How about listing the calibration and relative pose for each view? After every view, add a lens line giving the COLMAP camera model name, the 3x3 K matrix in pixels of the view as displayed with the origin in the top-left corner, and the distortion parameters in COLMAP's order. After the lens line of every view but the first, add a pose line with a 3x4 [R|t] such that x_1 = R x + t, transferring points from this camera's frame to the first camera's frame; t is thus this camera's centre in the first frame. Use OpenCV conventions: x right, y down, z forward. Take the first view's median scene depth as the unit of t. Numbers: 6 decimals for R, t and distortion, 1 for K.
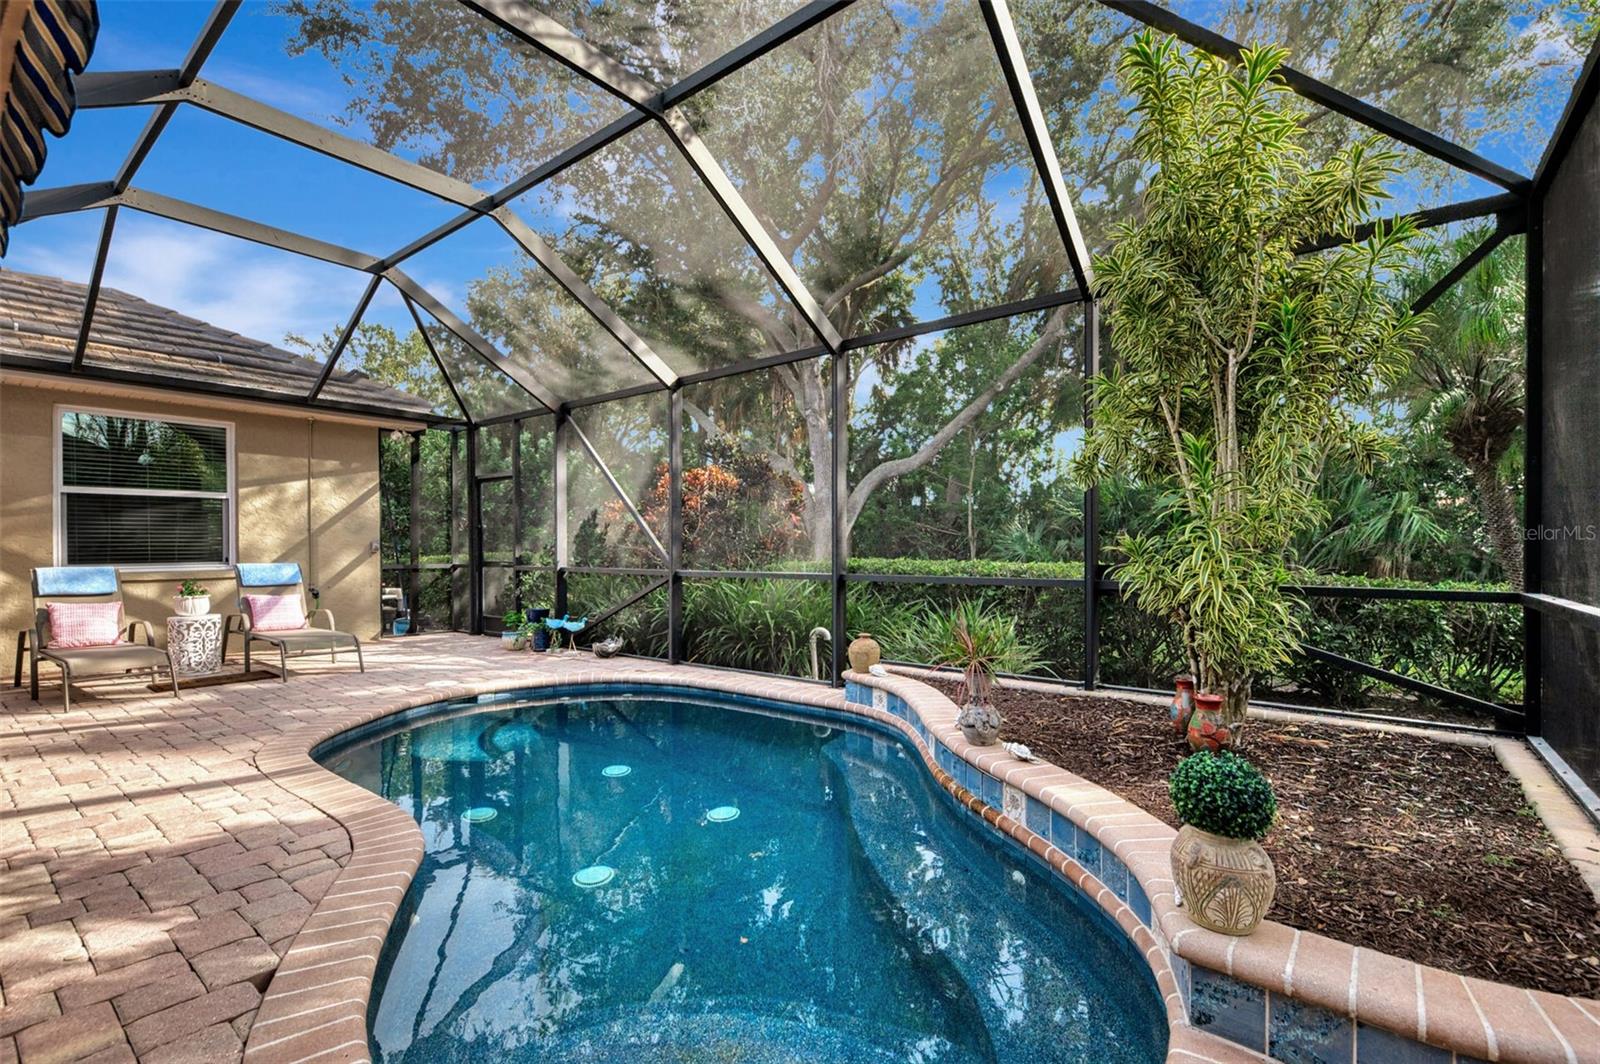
lens RADIAL K [[685.8, 0, 832.1], [0, 685.8, 545.9], [0, 0, 1]] dist [0.000646, 0.000317]
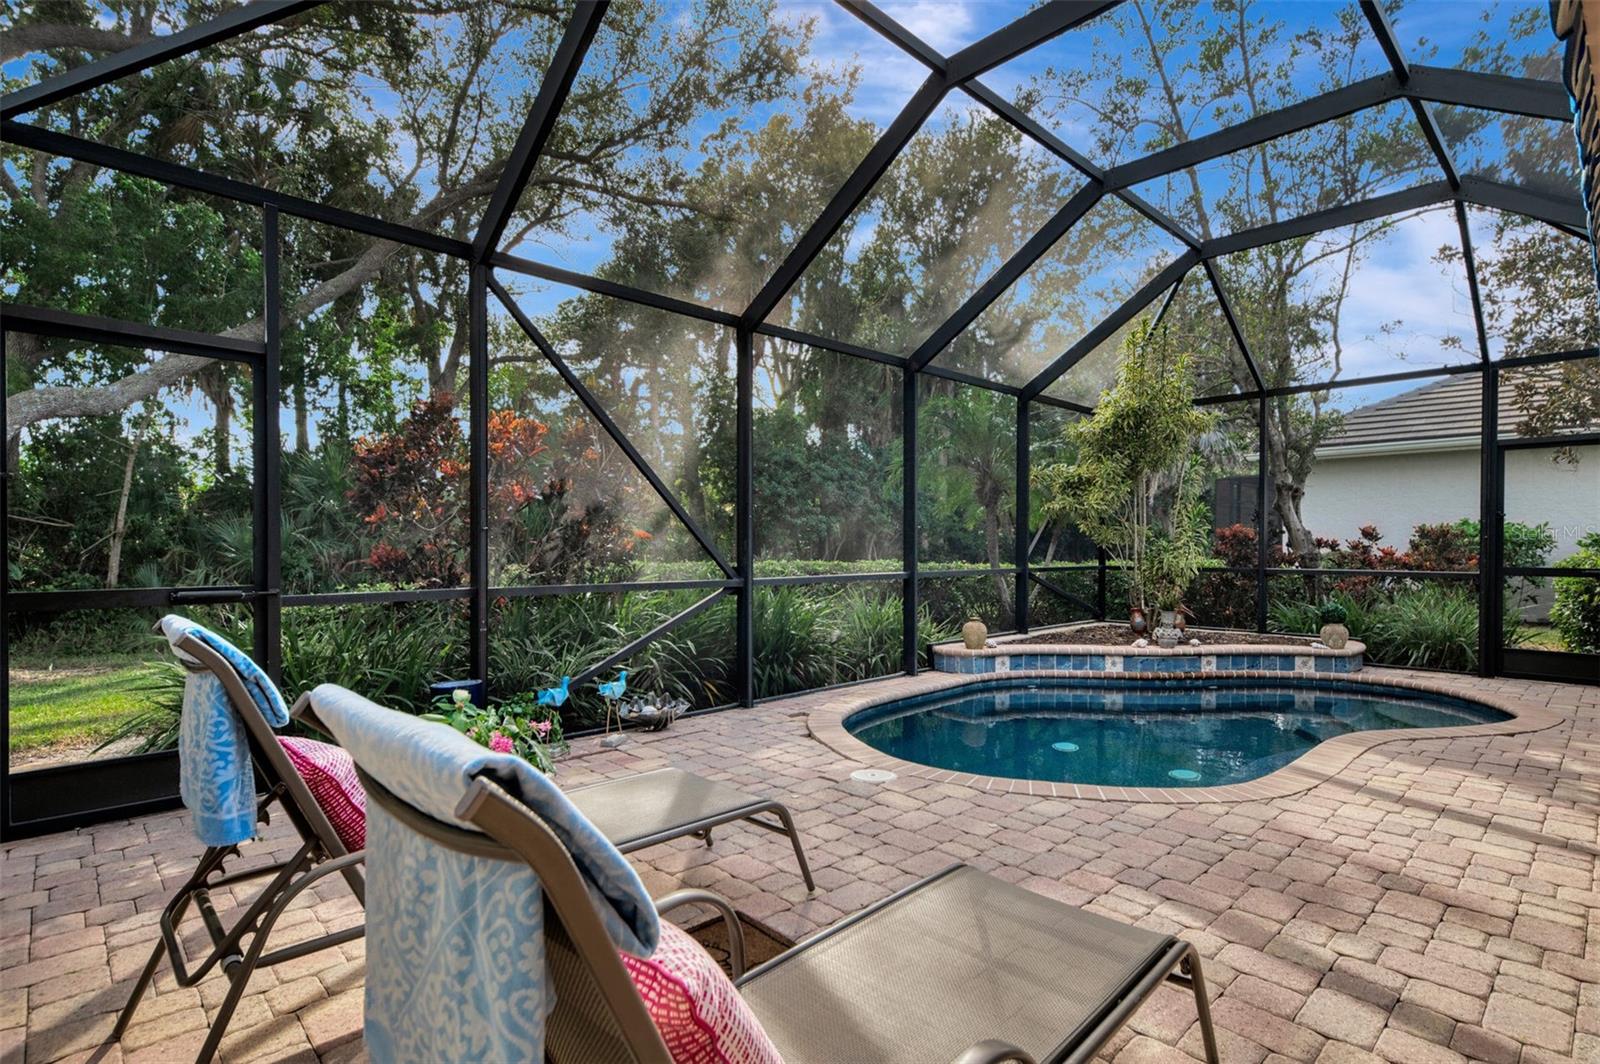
lens RADIAL K [[807.5, 0, 800.0], [0, 807.5, 532.0], [0, 0, 1]] dist [0.002038, 0.000201]
pose [[0.162392, 0.017316, 0.986574, -1.275415], [-0.001408, 0.999849, -0.017318, -0.000284], [-0.986725, 0.001423, 0.162392, 0.947659]]
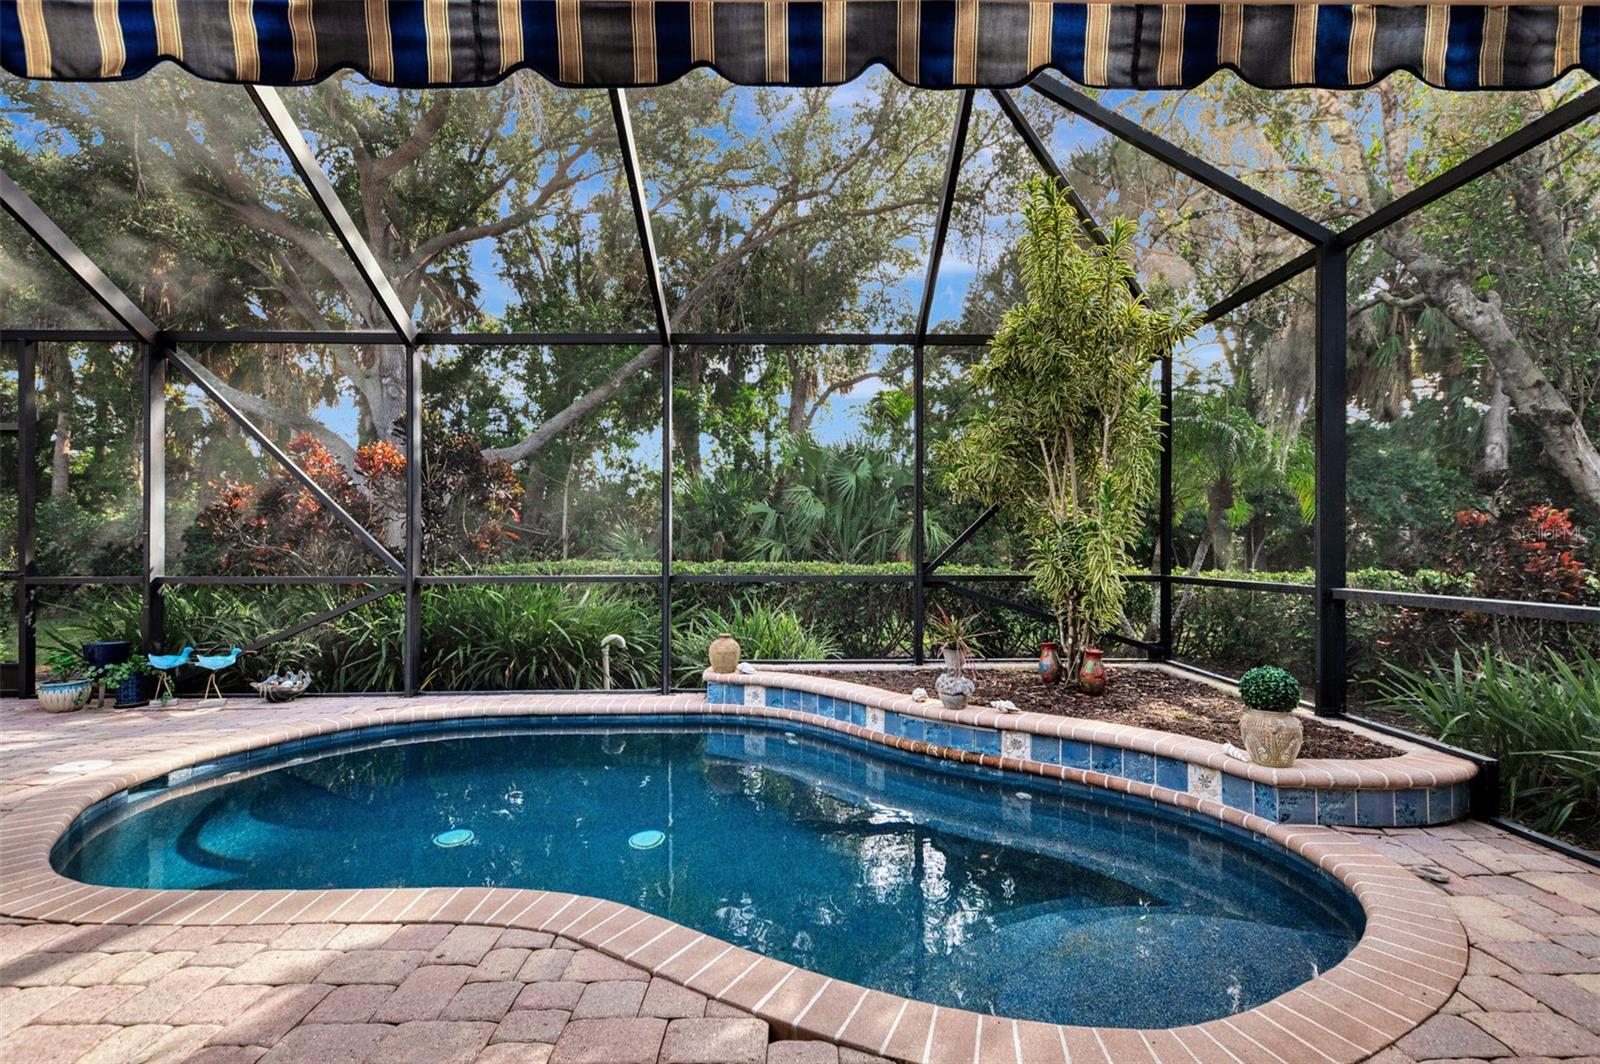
lens RADIAL K [[727.3, 0, 800.0], [0, 727.3, 532.0], [0, 0, 1]] dist [0.004680, 0.000526]
pose [[0.793833, 0.013677, 0.607982, -0.455312], [-0.001642, 0.999792, -0.020348, 0.000460], [-0.608133, 0.015155, 0.793690, 0.074997]]
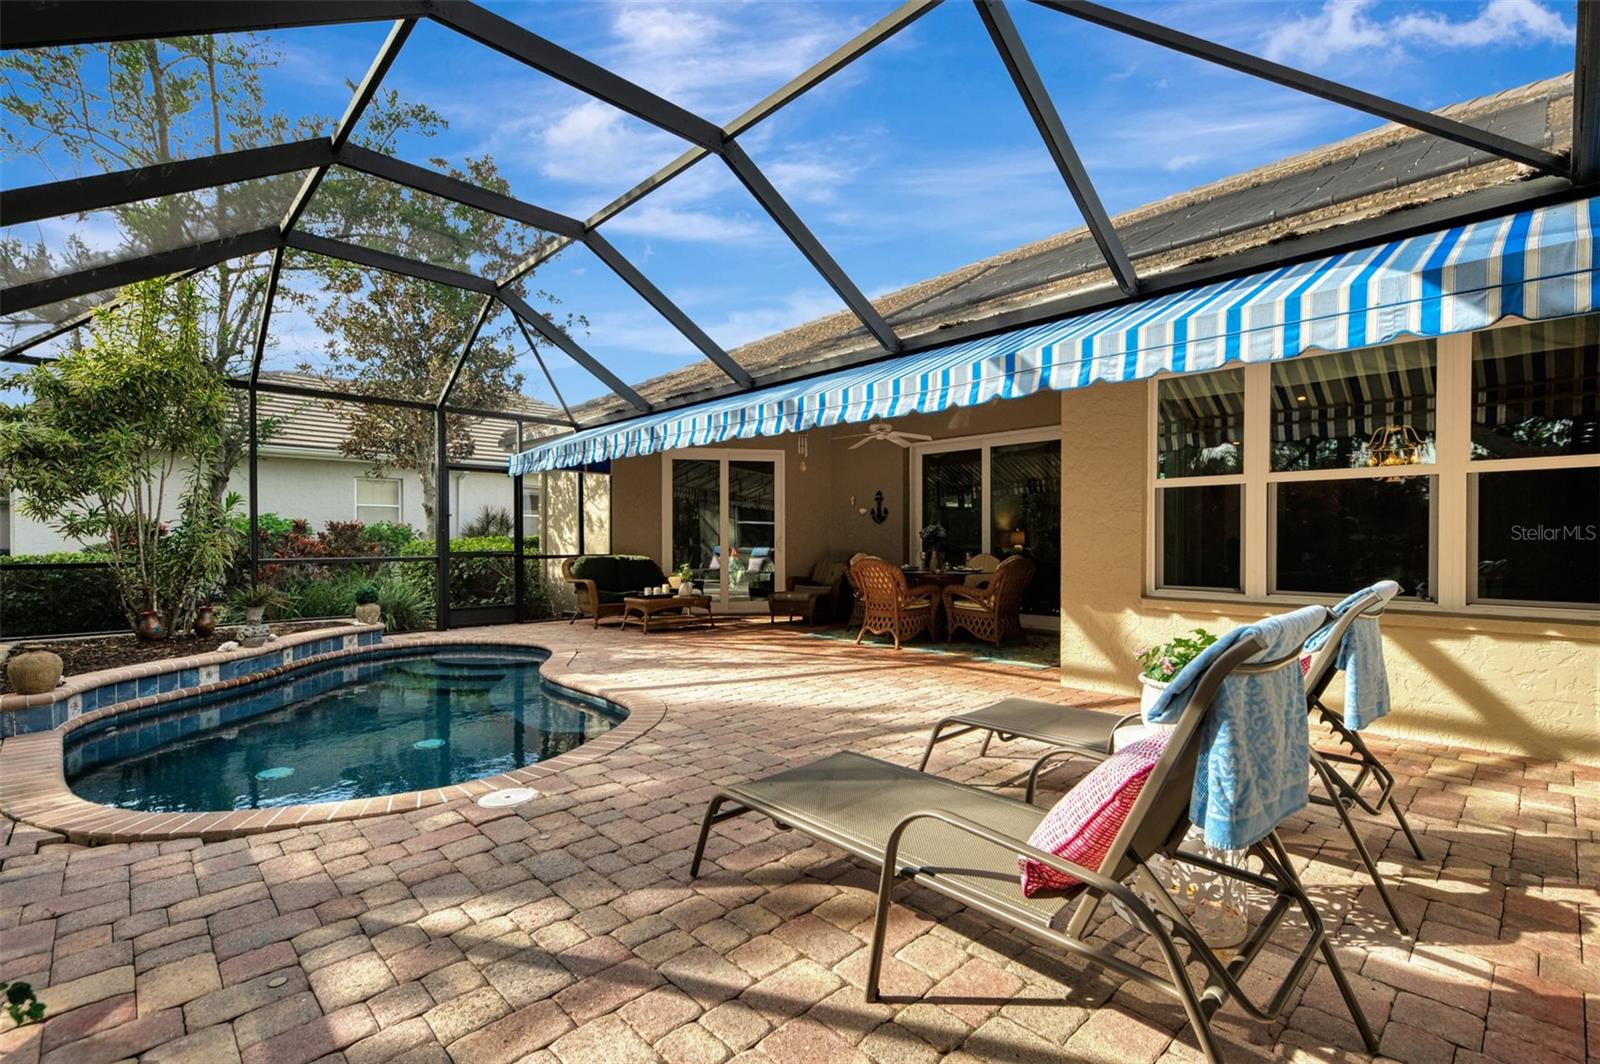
lens RADIAL K [[685.8, 0, 832.1], [0, 685.8, 545.9], [0, 0, 1]] dist [0.000646, 0.000317]
pose [[-0.990942, -0.000348, 0.134293, -0.887167], [0.001318, 0.999923, 0.012313, -0.000654], [-0.134287, 0.012378, -0.990865, 1.485017]]
